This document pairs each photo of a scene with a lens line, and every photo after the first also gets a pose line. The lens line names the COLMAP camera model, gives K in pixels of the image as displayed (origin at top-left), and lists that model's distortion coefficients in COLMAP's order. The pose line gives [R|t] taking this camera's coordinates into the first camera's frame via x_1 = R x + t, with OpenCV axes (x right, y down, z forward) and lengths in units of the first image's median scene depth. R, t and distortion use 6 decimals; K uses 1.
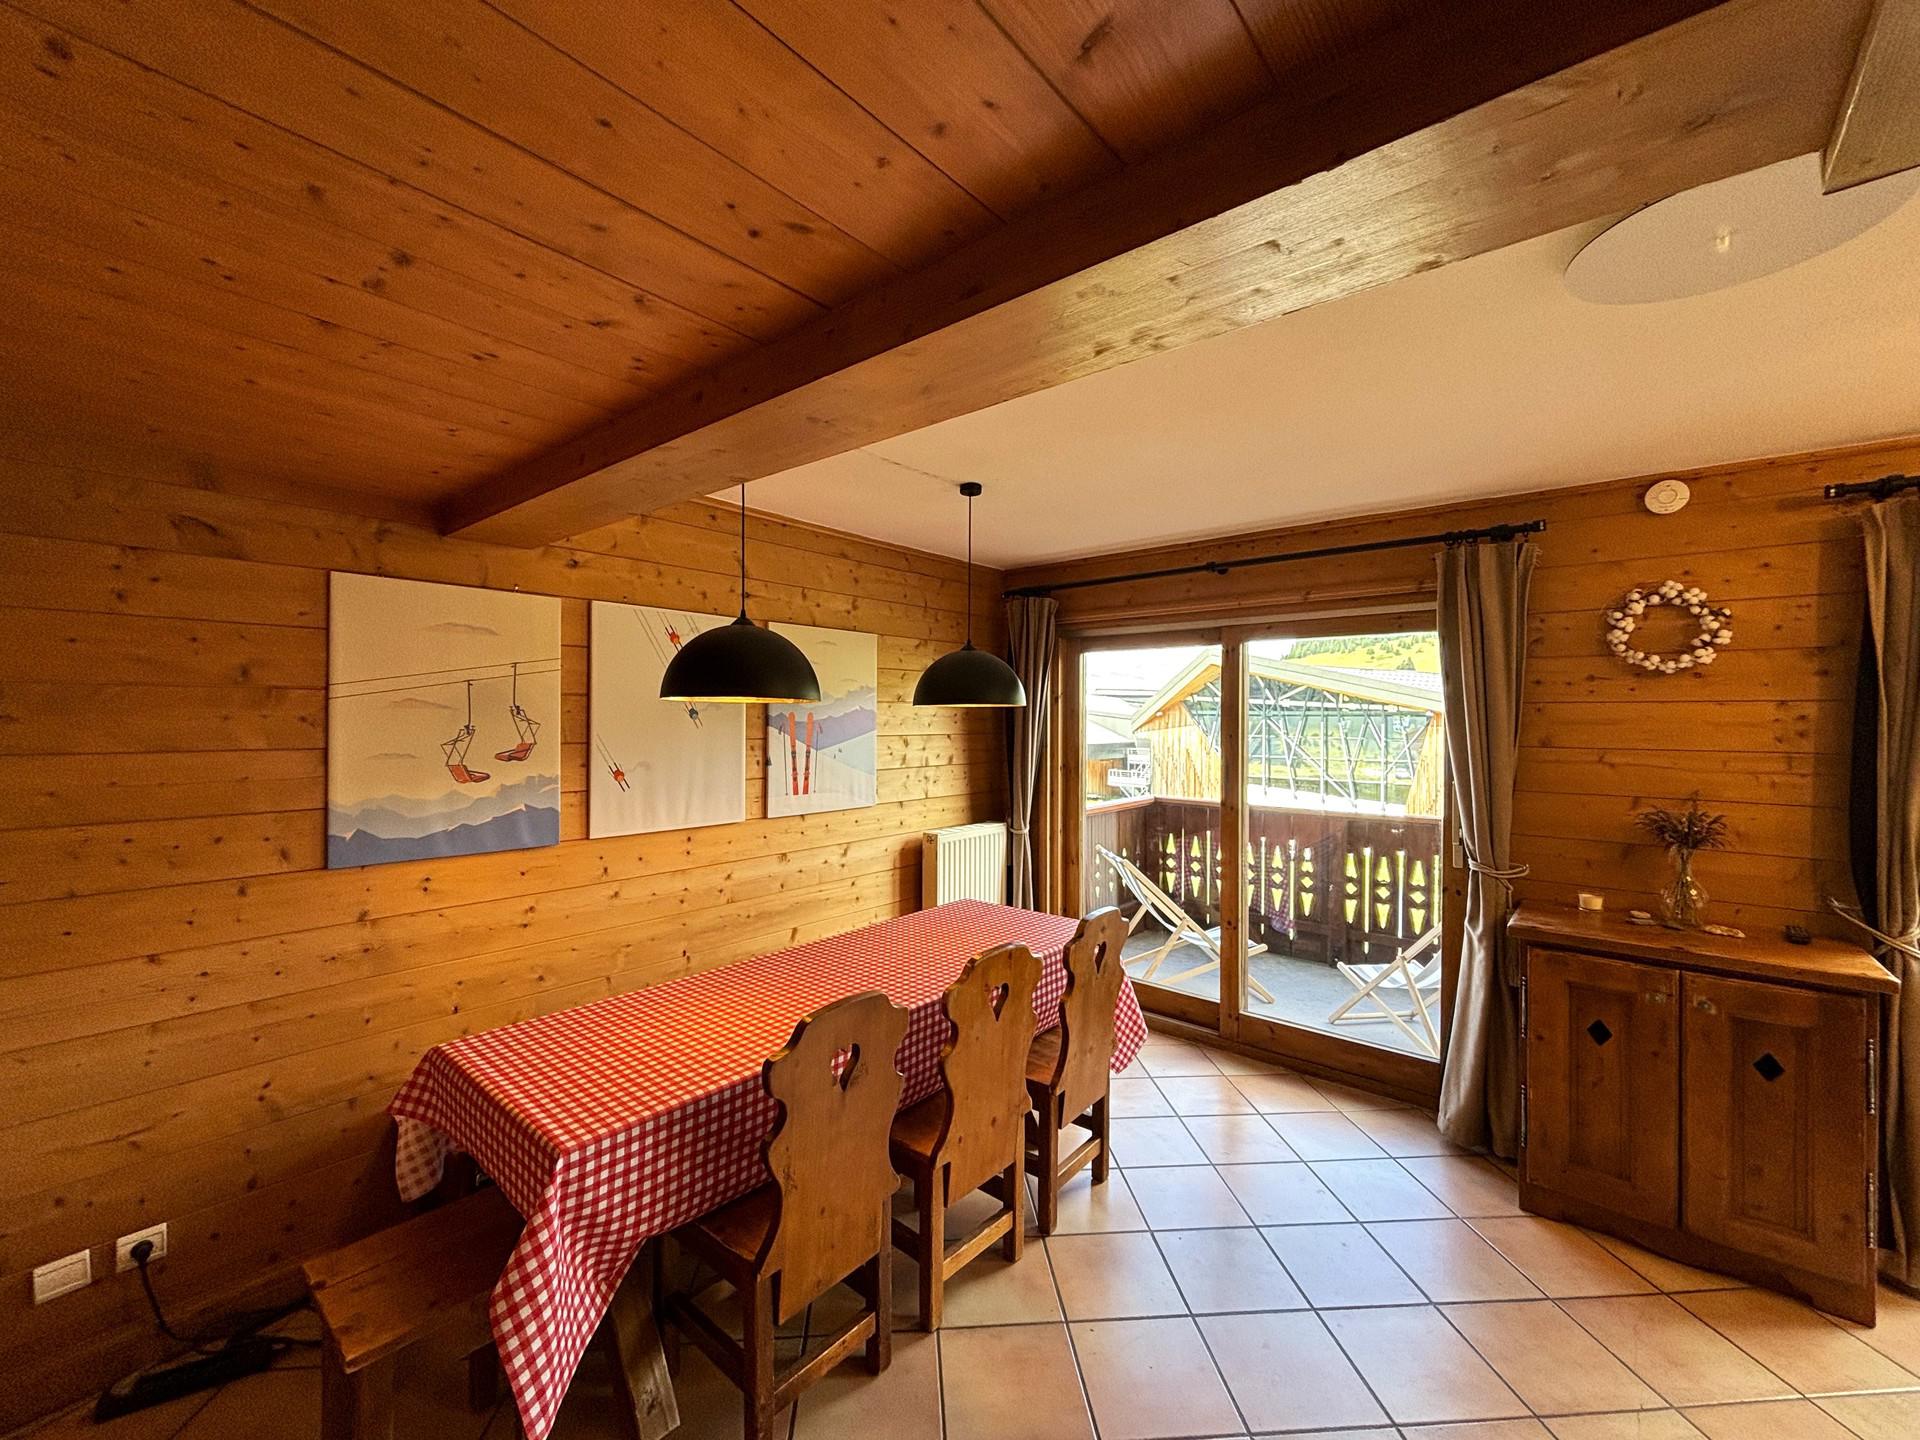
lens RADIAL K [[771.7, 0, 960.0], [0, 771.7, 720.0], [0, 0, 1]] dist [0.001113, -0.000073]
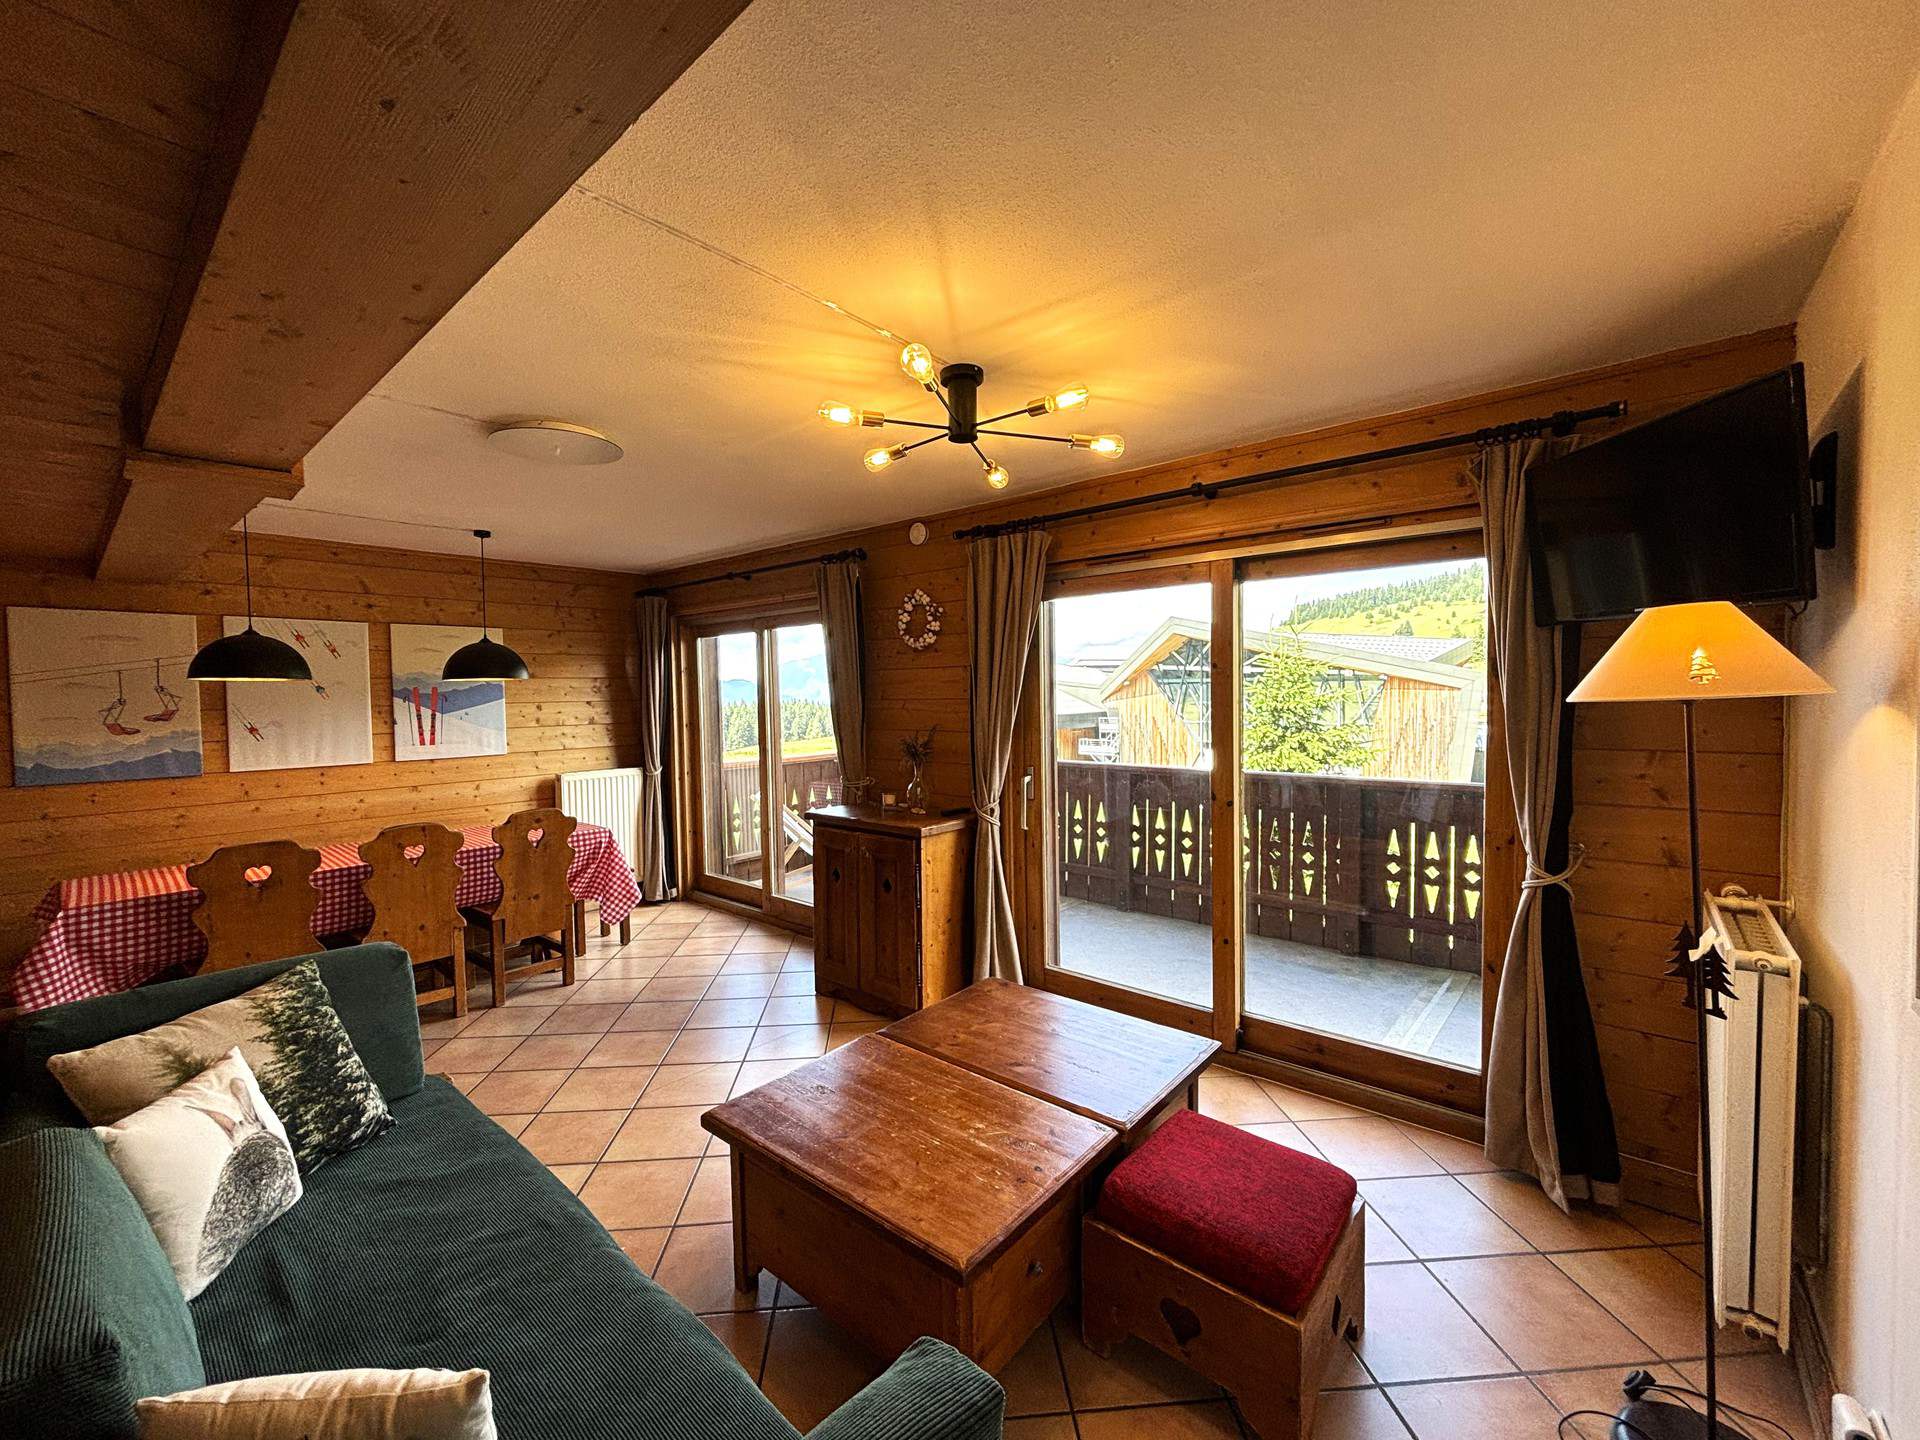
lens RADIAL K [[777.6, 0, 960.0], [0, 777.6, 720.0], [0, 0, 1]] dist [-0.002636, -0.000126]
pose [[0.999758, -0.021119, 0.006102, 0.791085], [0.020895, 0.999180, 0.034684, 0.022636], [-0.006829, -0.034548, 0.999380, -0.444160]]
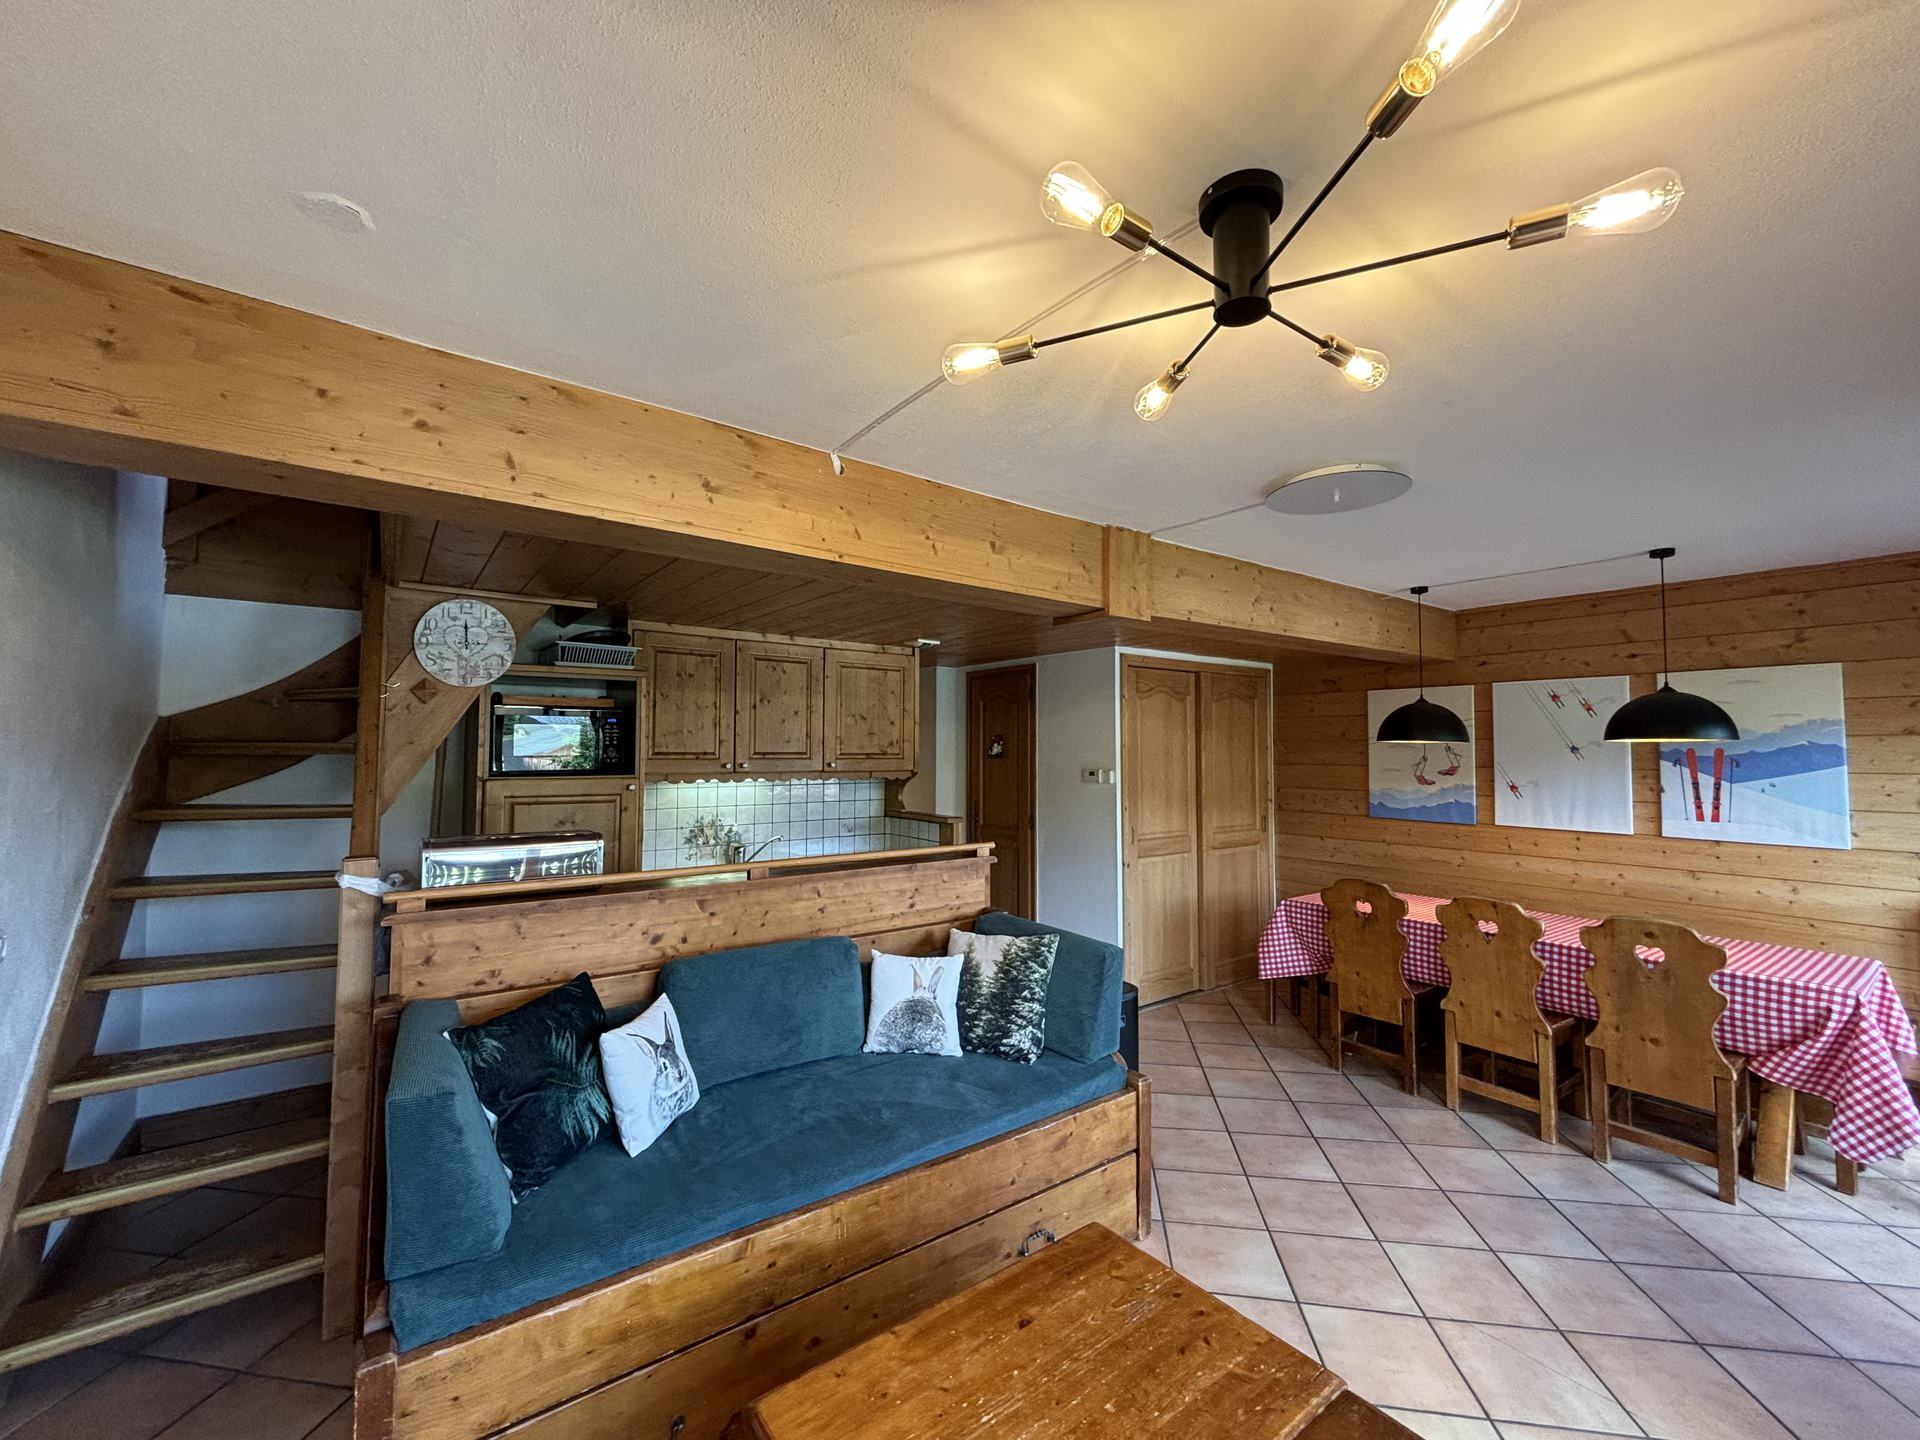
lens RADIAL K [[777.6, 0, 960.0], [0, 777.6, 720.0], [0, 0, 1]] dist [-0.002636, -0.000126]
pose [[-0.221984, -0.046762, -0.973928, 1.178776], [-0.010744, 0.998906, -0.045513, 0.012924], [0.974991, 0.000360, -0.222244, 0.201028]]
